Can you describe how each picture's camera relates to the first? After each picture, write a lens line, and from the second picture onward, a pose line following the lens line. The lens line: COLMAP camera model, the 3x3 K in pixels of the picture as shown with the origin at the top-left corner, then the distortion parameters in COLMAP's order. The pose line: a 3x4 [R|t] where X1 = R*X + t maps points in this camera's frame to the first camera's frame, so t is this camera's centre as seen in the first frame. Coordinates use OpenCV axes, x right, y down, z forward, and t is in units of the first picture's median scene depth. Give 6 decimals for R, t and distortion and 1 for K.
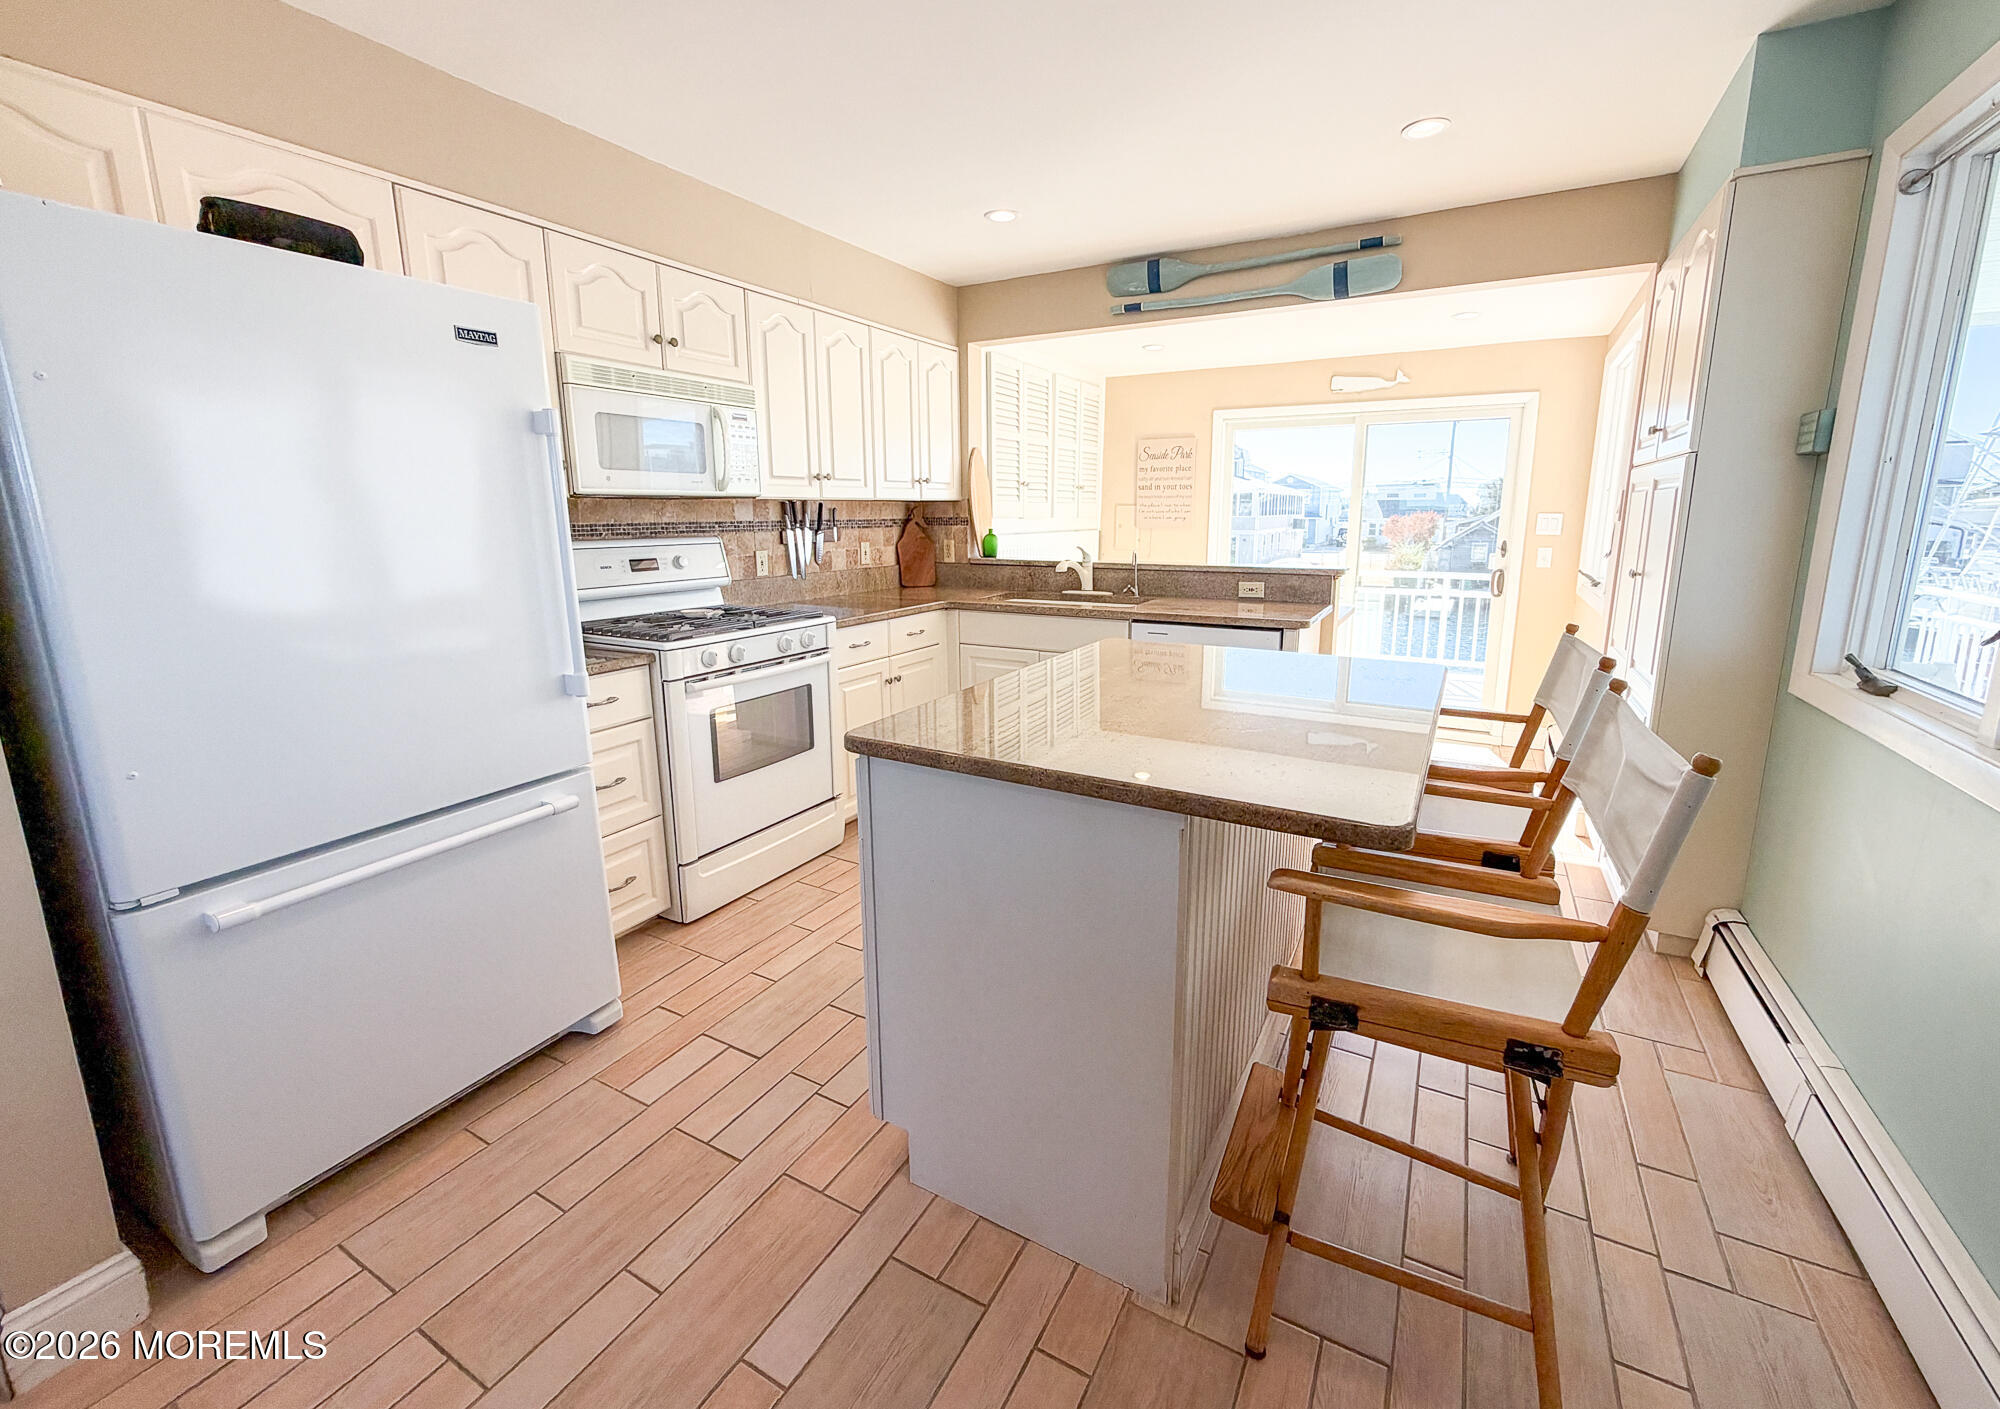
lens RADIAL K [[819.0, 0, 1020.8], [0, 819.0, 663.4], [0, 0, 1]] dist [-0.002964, 0.000003]
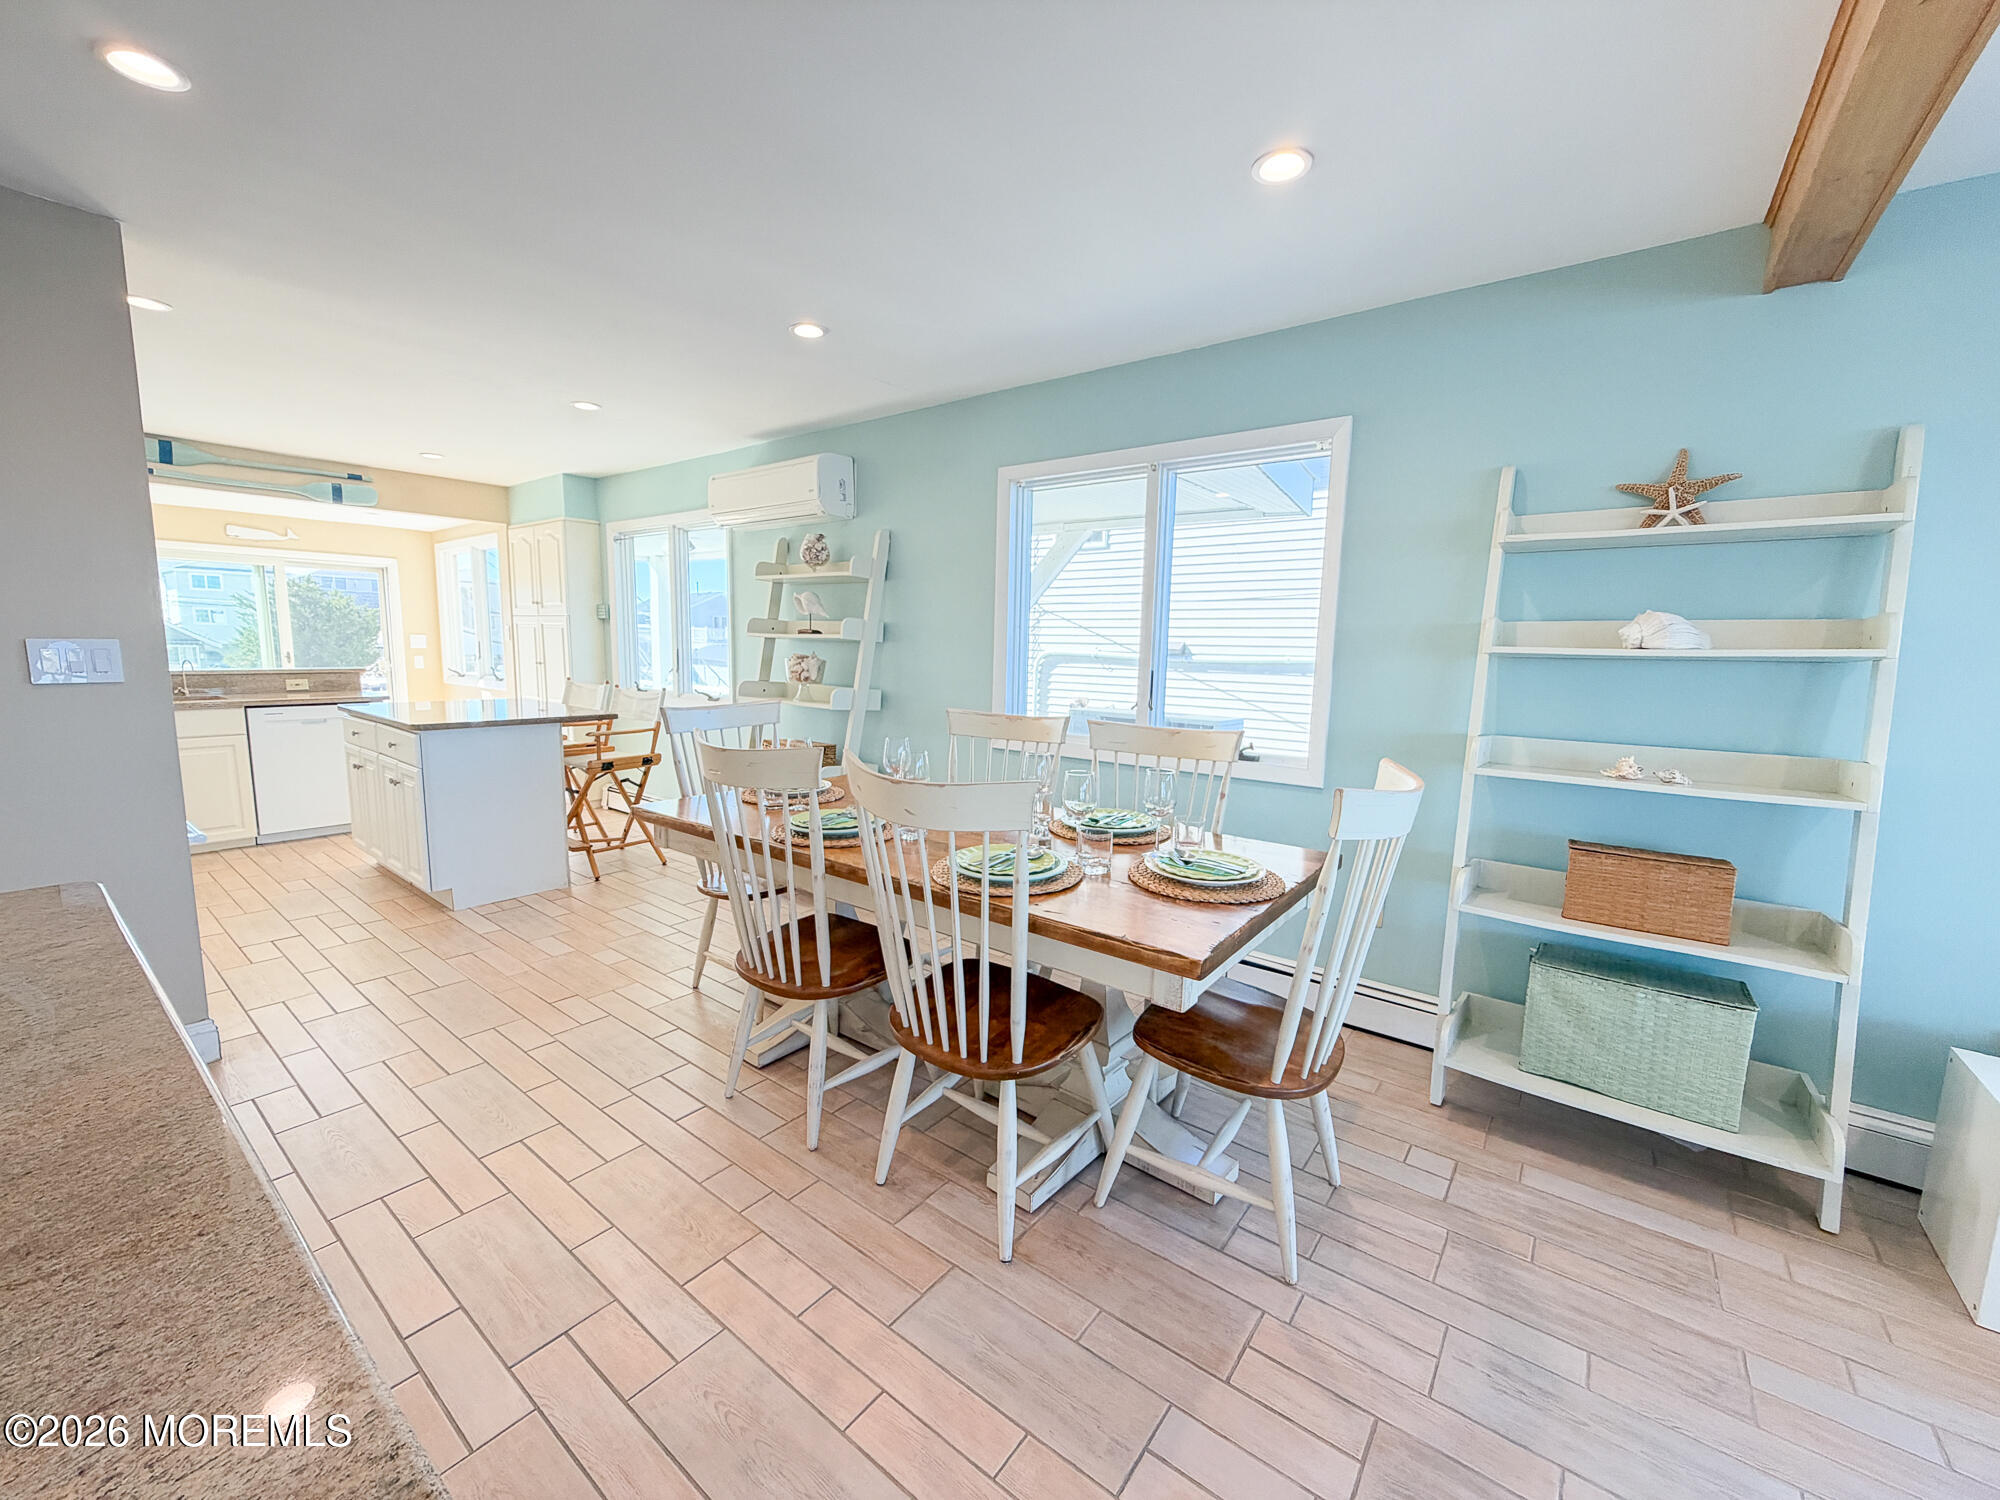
lens RADIAL K [[800.5, 0, 994.1], [0, 800.5, 759.8], [0, 0, 1]] dist [-0.001507, 0.000862]
pose [[0.174257, -0.136751, 0.975158, -0.922053], [0.158112, 0.981346, 0.109365, 0.083161], [-0.971923, 0.135127, 0.192628, -0.474248]]
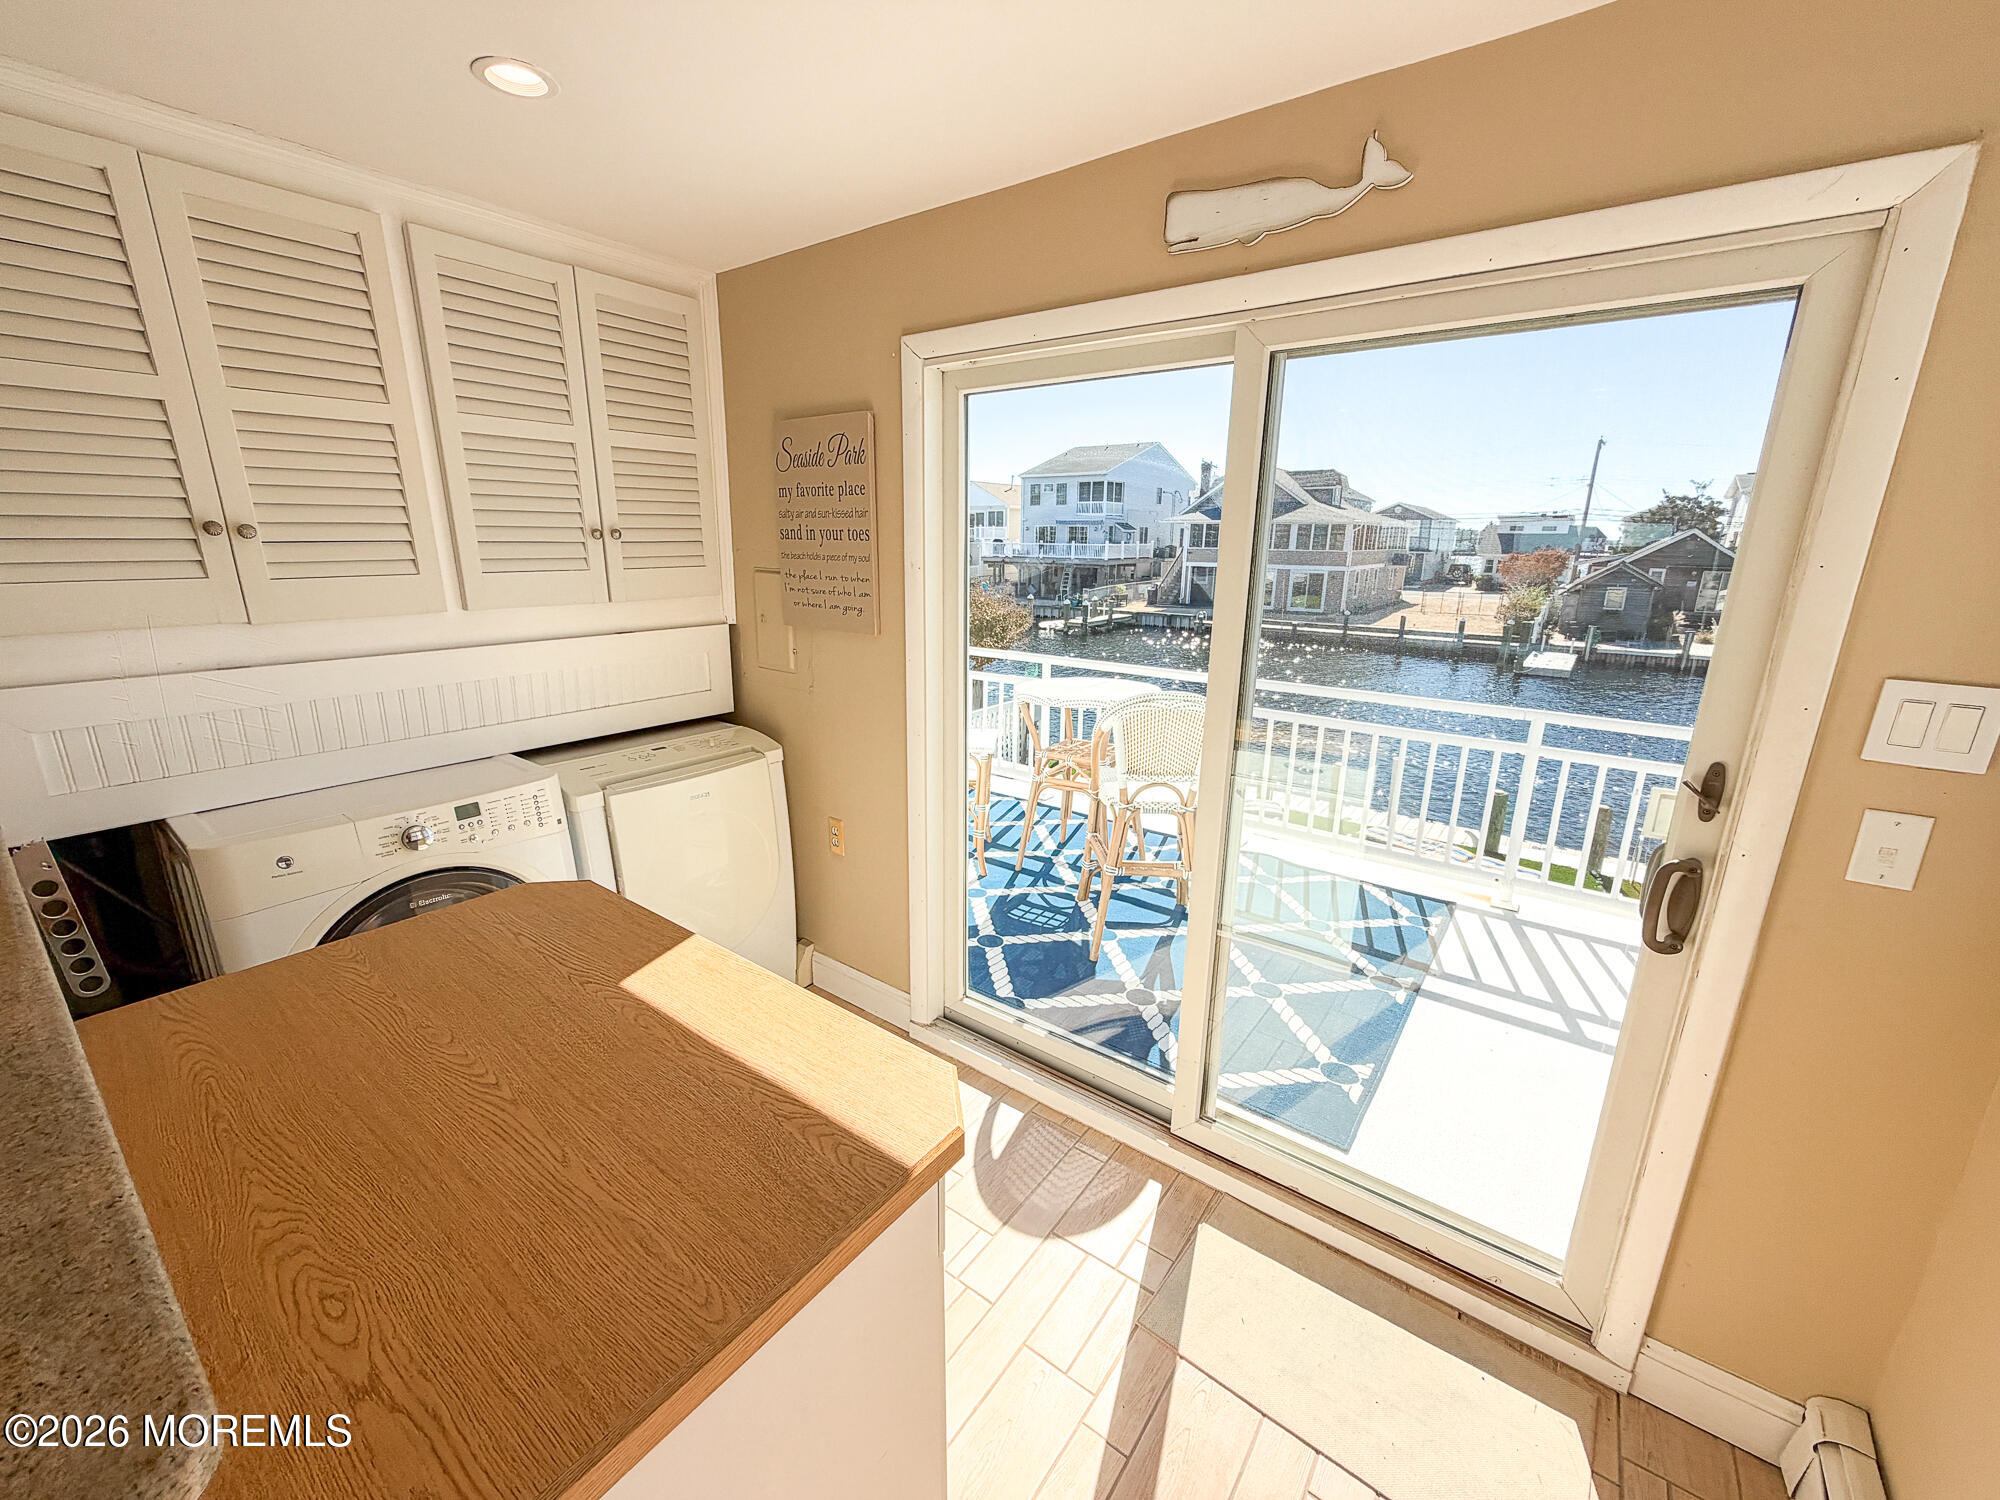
lens RADIAL K [[800.5, 0, 1002.7], [0, 800.5, 751.8], [0, 0, 1]] dist [-0.001507, 0.000862]
pose [[0.990432, 0.050347, -0.128489, 0.507037], [-0.040161, 0.995931, 0.080669, -0.217435], [0.132027, -0.074737, 0.988425, 0.919738]]
